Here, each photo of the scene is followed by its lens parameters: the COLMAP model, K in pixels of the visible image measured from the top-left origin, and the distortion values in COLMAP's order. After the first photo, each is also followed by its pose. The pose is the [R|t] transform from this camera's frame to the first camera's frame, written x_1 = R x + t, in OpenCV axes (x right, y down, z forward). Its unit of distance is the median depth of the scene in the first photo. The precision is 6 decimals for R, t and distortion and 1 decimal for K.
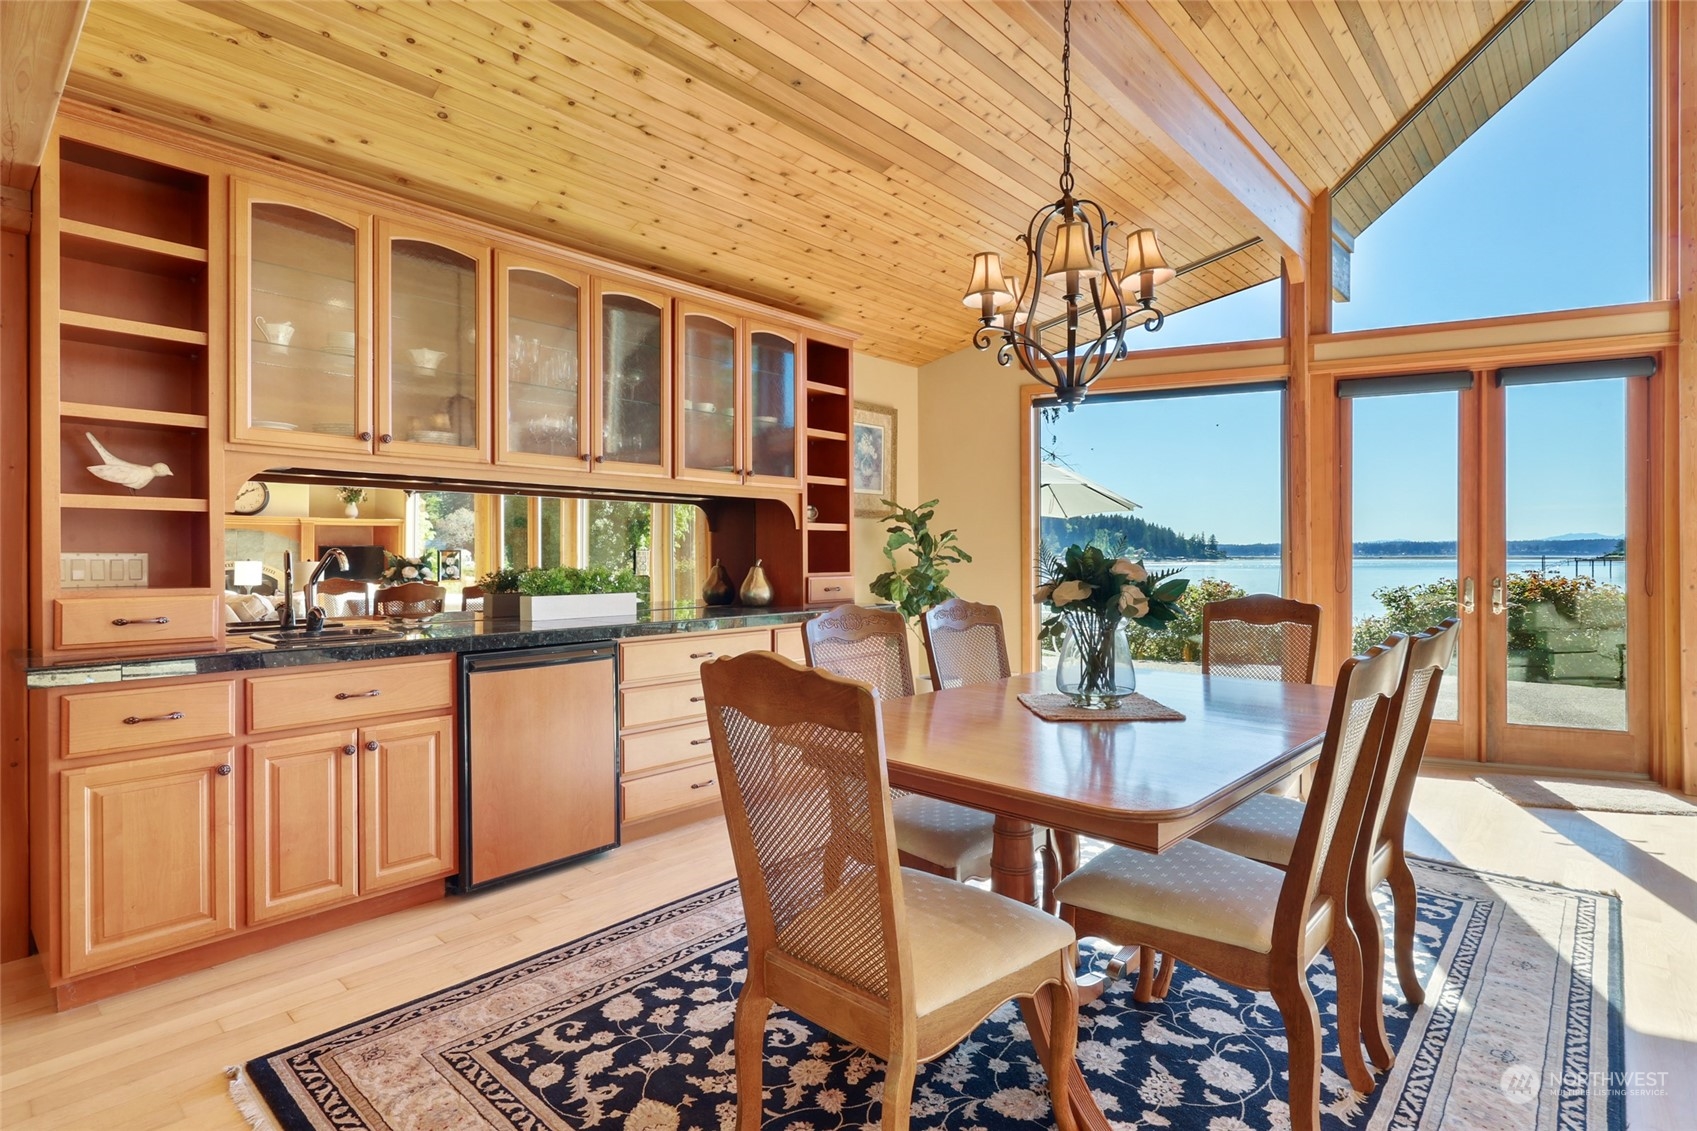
lens RADIAL K [[833.7, 0, 850.9], [0, 833.7, 558.5], [0, 0, 1]] dist [0.001518, 0.000823]
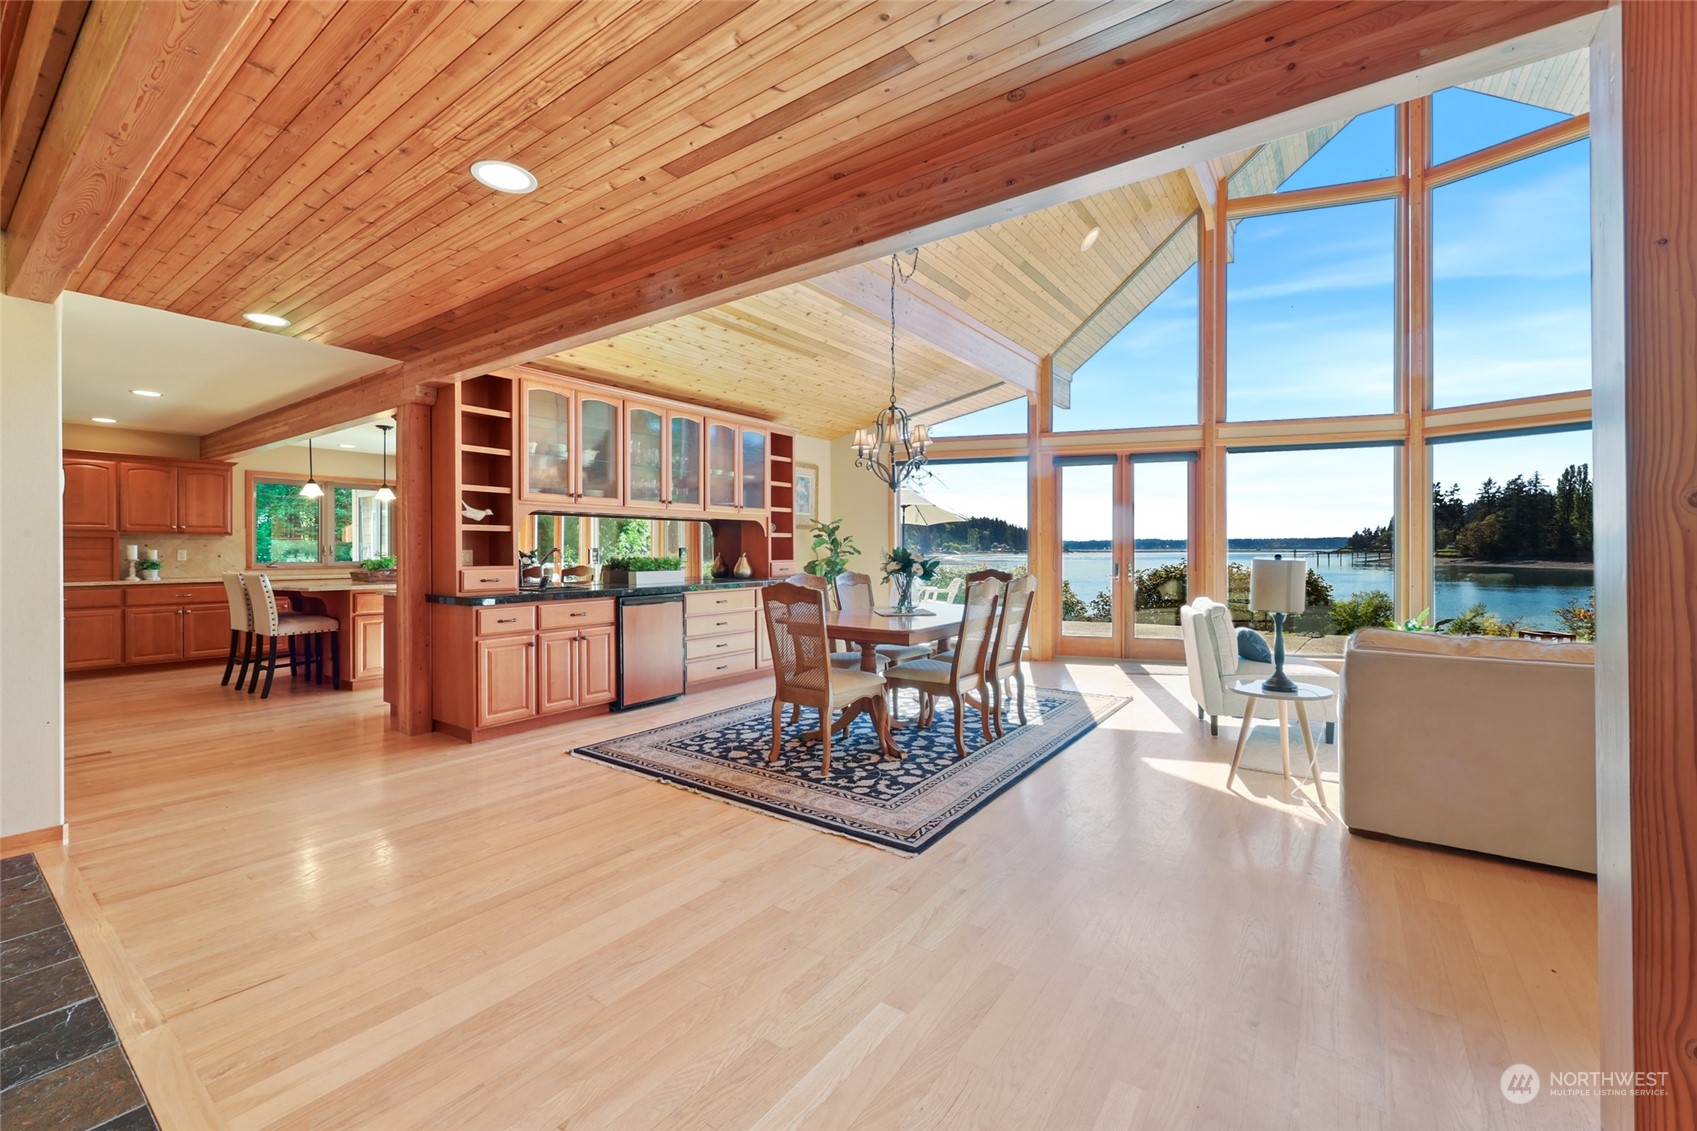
lens RADIAL K [[695.1, 0, 851.7], [0, 695.1, 558.2], [0, 0, 1]] dist [0.001643, 0.000437]
pose [[0.993423, -0.000934, 0.114500, -0.065069], [-0.000105, 0.999959, 0.009066, -0.001429], [-0.114504, -0.009018, 0.993382, -0.691136]]
